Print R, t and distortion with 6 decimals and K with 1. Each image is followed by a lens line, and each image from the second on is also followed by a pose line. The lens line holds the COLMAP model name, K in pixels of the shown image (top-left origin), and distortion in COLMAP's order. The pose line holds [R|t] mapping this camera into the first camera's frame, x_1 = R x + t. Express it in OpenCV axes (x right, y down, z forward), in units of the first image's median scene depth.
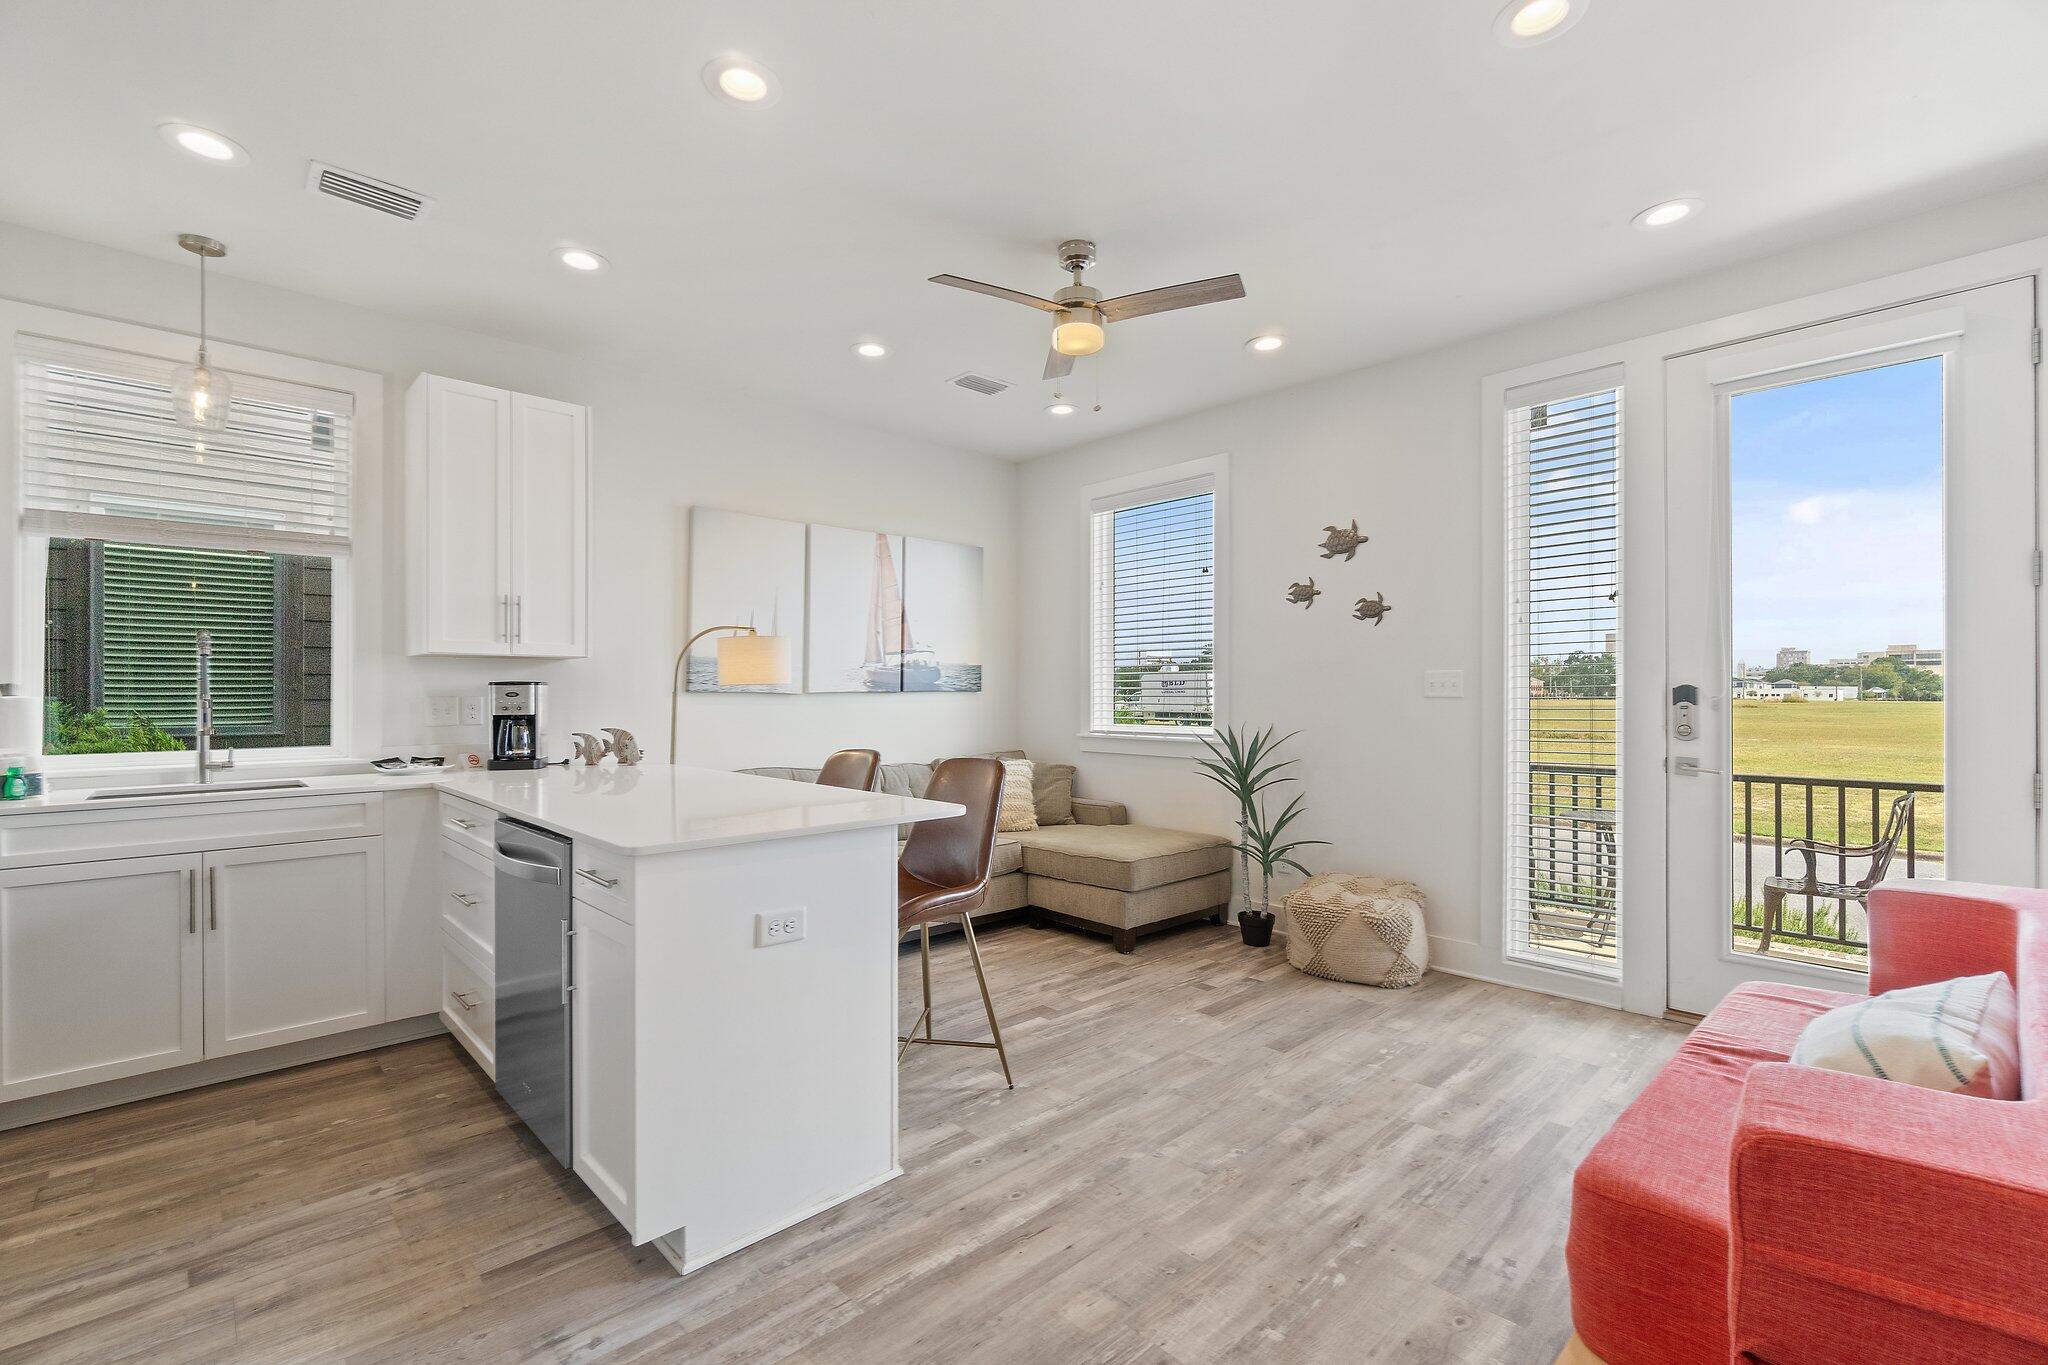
lens RADIAL K [[885.5, 0, 1017.0], [0, 885.5, 691.7], [0, 0, 1]] dist [-0.002342, 0.000041]
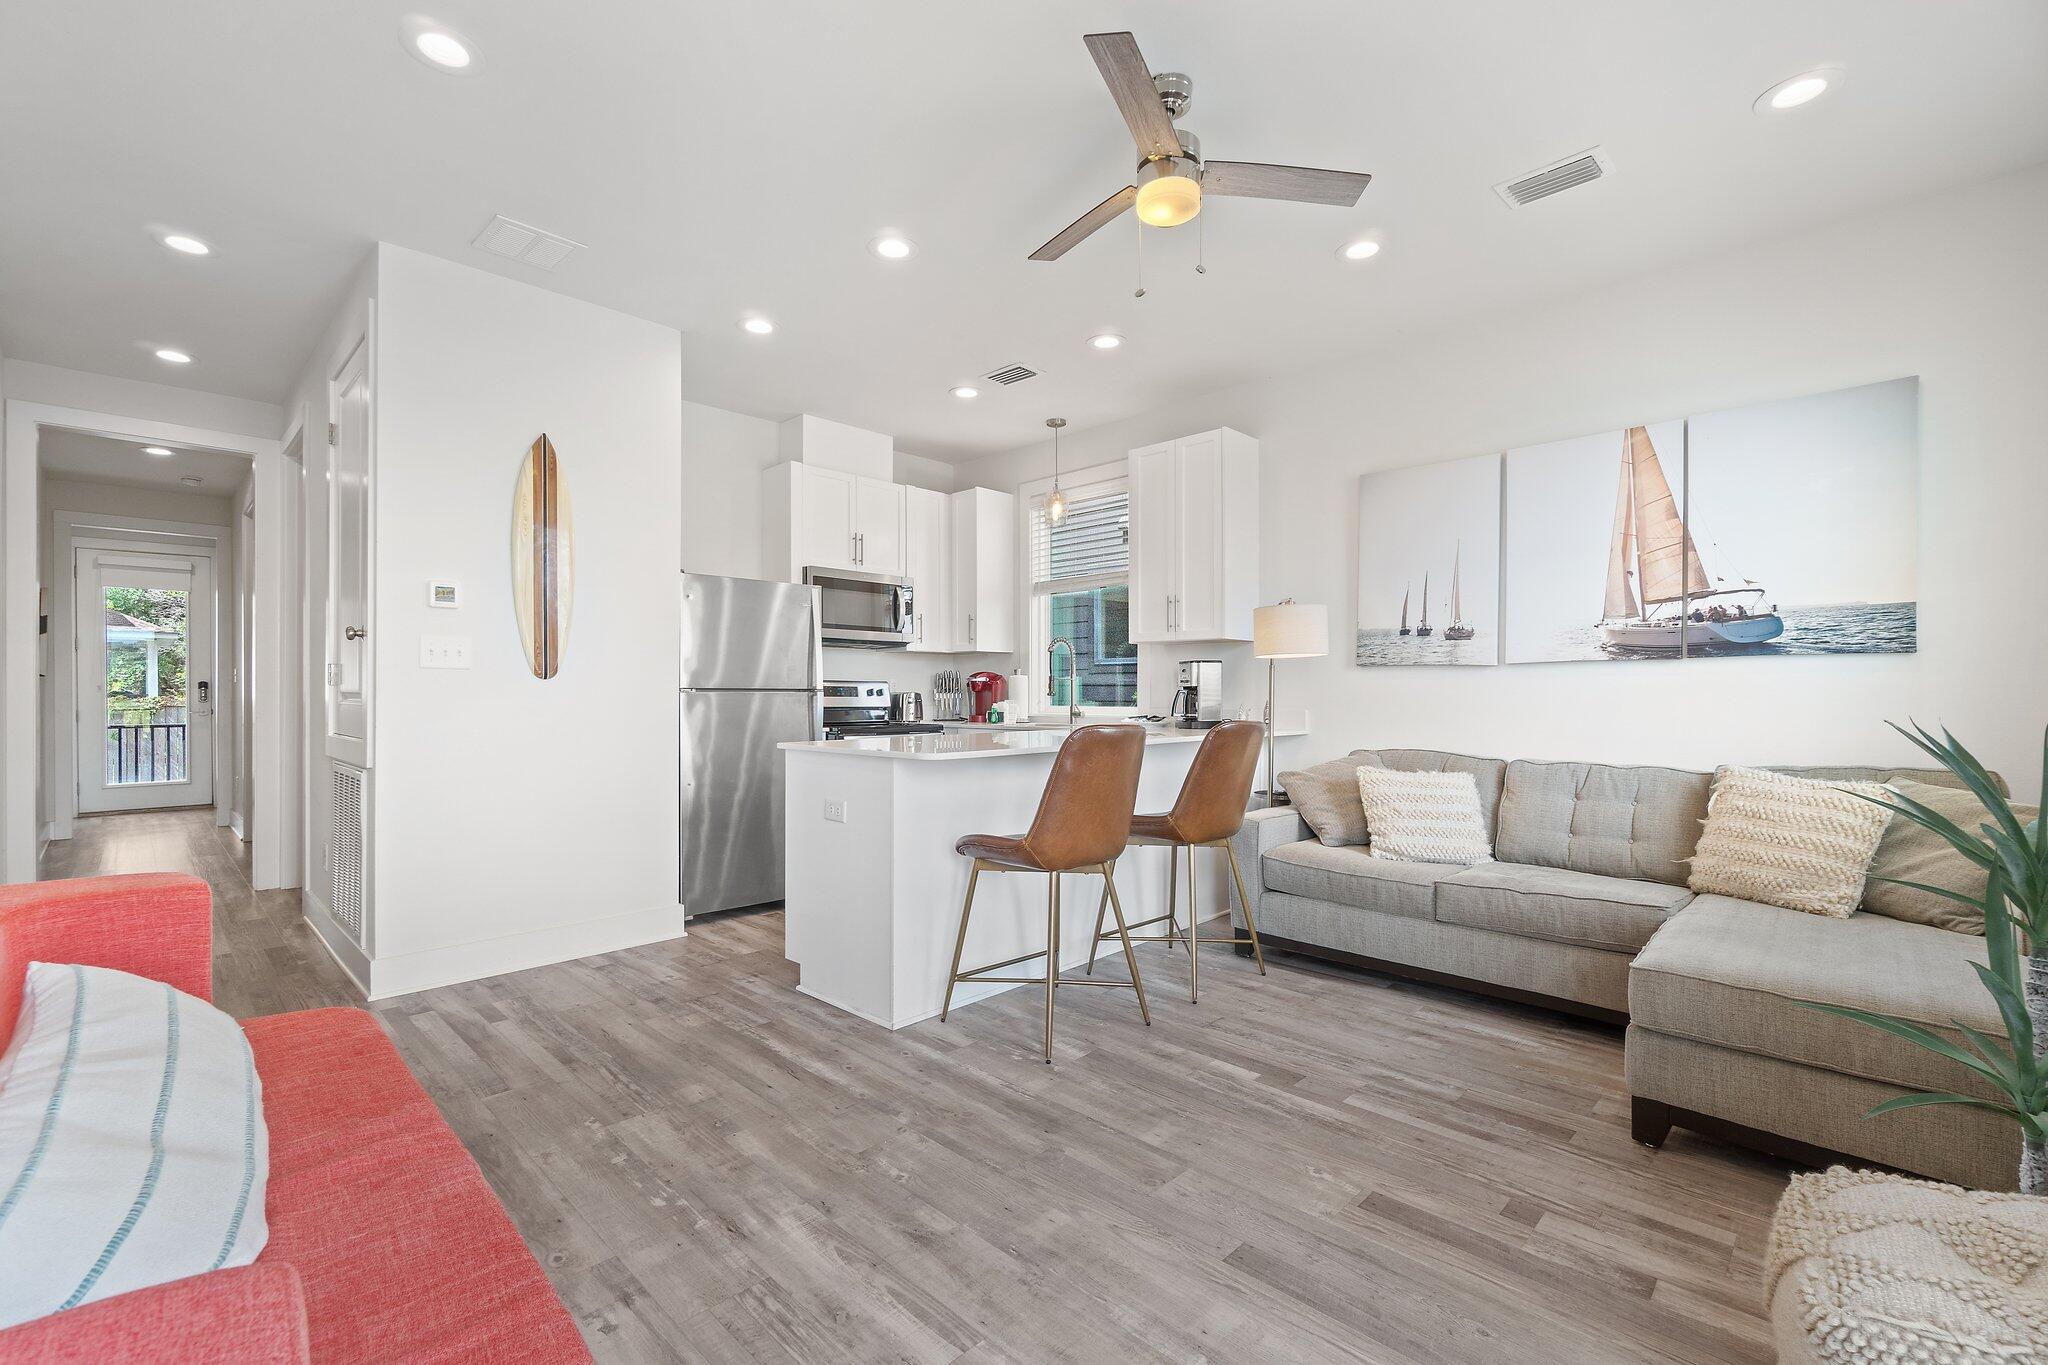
lens RADIAL K [[885.5, 0, 1017.0], [0, 885.5, 691.7], [0, 0, 1]] dist [-0.002342, 0.000041]
pose [[0.037899, 0.001486, -0.999280, 0.735744], [0.004029, 0.999991, 0.001640, 0.031923], [0.999273, -0.004088, 0.037892, 0.716591]]
